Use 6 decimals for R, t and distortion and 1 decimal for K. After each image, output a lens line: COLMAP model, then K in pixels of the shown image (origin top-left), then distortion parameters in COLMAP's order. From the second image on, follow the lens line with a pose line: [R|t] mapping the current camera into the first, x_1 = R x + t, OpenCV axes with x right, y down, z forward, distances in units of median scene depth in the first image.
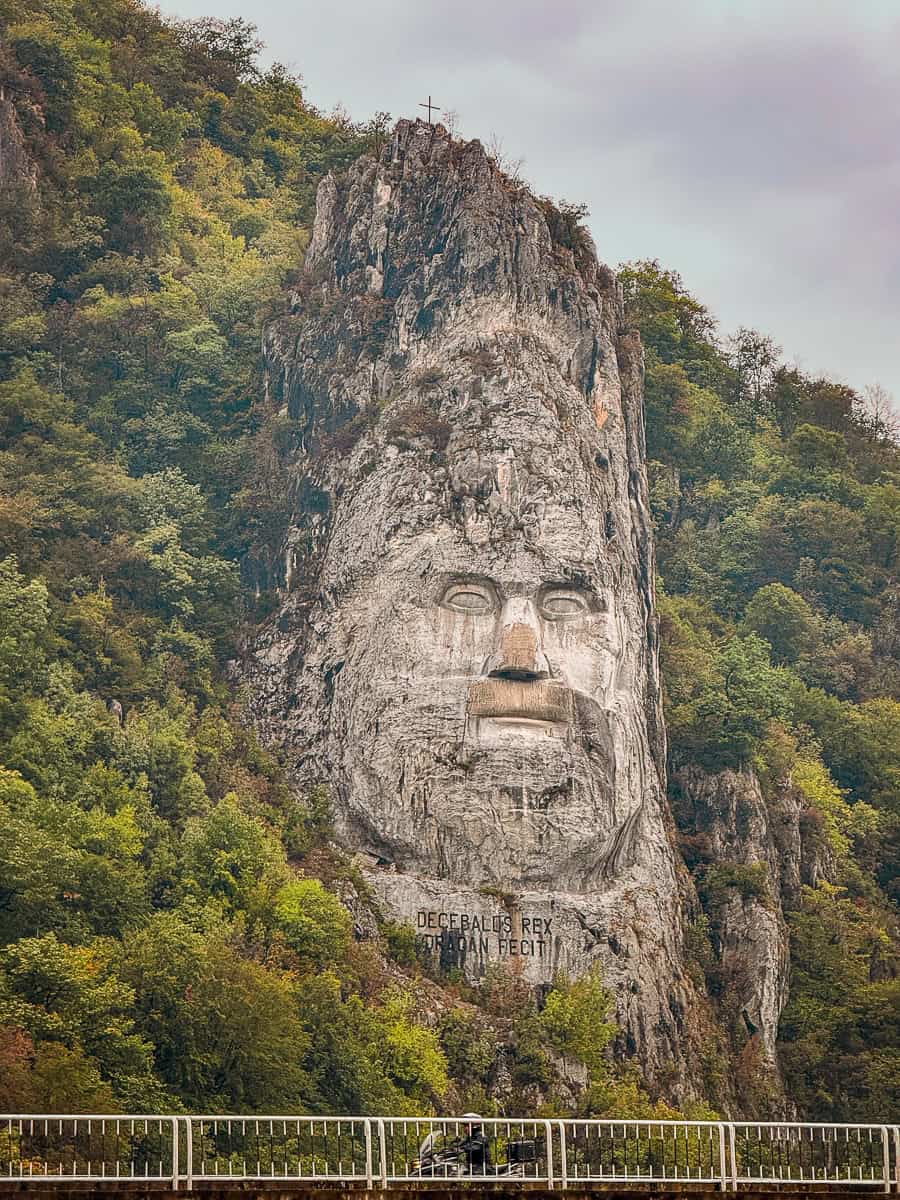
lens RADIAL K [[3841.4, 0, 505.7], [0, 3841.4, 600.3], [0, 0, 1]] dist [0.175748, 1.261079]
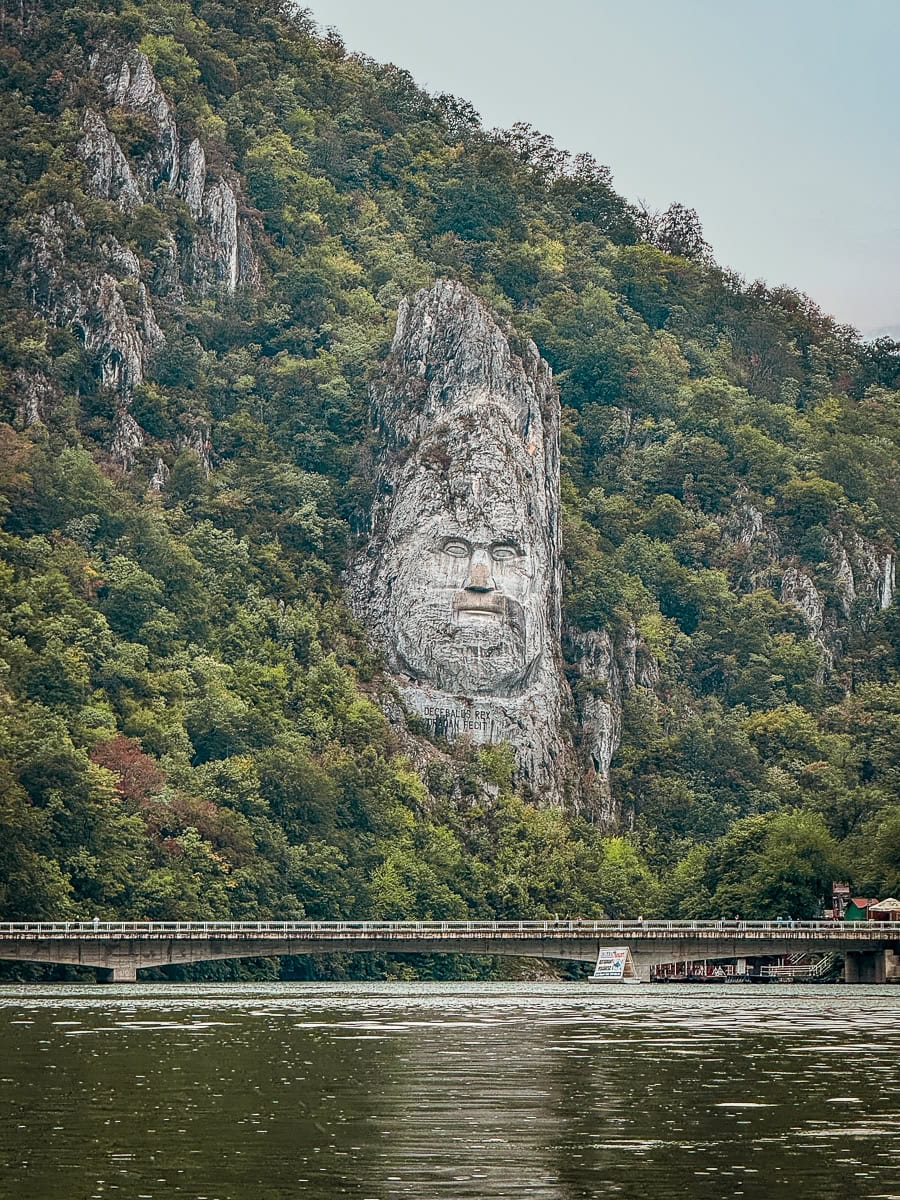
lens RADIAL K [[3841.4, 0, 505.7], [0, 3841.4, 600.3], [0, 0, 1]] dist [0.175748, 1.261079]
pose [[0.996339, 0.017826, -0.083613, 0.183708], [-0.007209, 0.992055, 0.125595, -0.225450], [0.085188, -0.124533, 0.988552, -0.984359]]
